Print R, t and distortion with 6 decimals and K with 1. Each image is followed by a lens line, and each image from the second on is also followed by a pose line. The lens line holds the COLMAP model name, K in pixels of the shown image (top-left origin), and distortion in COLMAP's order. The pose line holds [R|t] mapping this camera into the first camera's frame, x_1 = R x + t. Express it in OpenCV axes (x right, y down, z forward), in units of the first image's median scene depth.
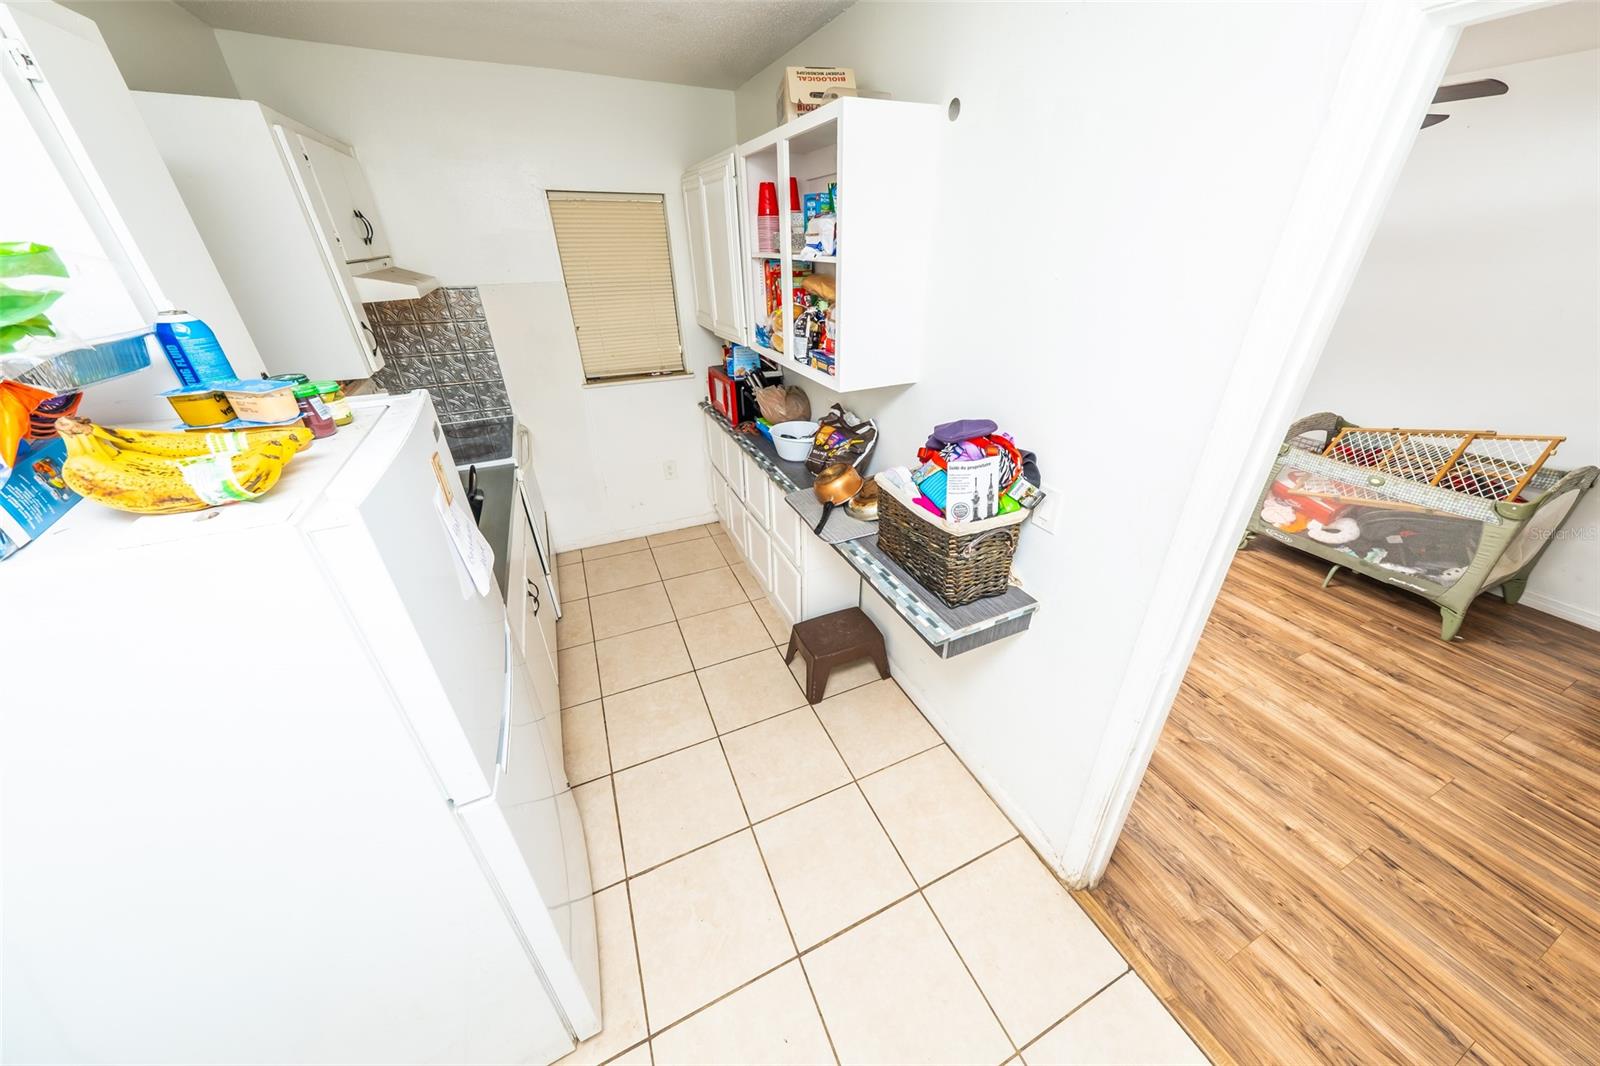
lens RADIAL K [[533.3, 0, 806.8], [0, 533.3, 523.7], [0, 0, 1]] dist [0.019170, -0.002301]
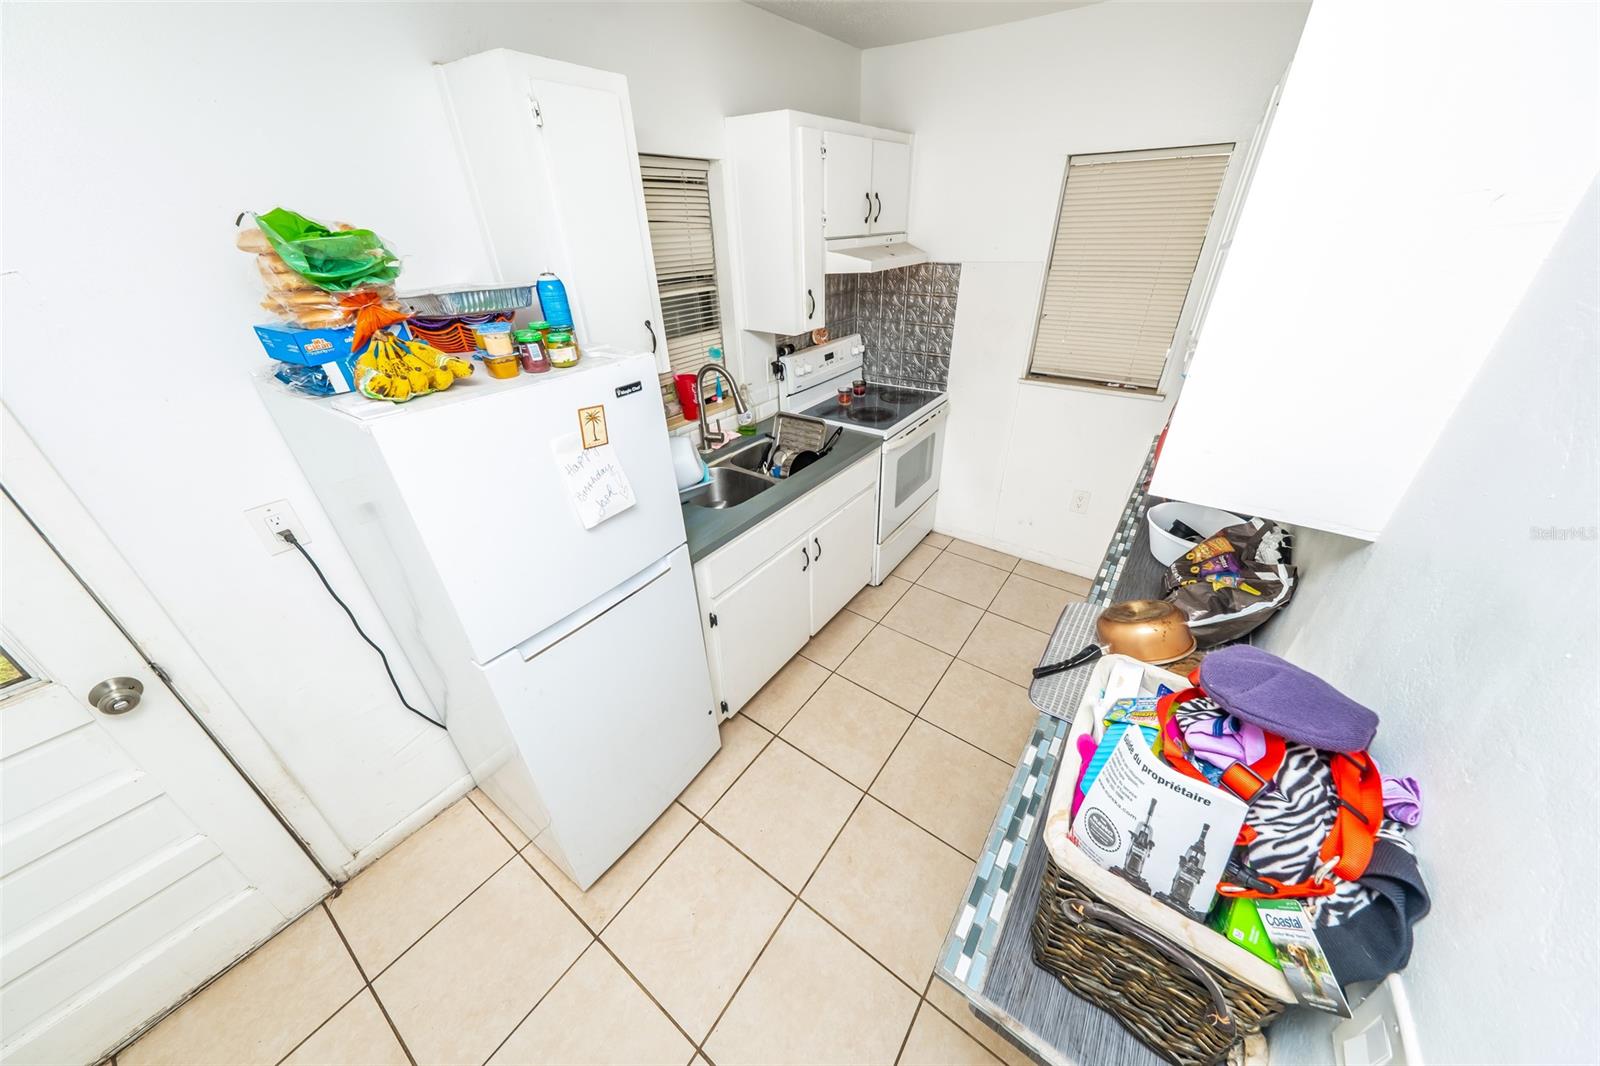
lens RADIAL K [[527.1, 0, 812.4], [0, 527.1, 523.5], [0, 0, 1]] dist [0.017039, -0.001979]
pose [[0.504499, 0.430773, -0.748275, 0.237584], [-0.395578, 0.885659, 0.243159, -0.161587], [0.767462, 0.173328, 0.617219, 0.298143]]
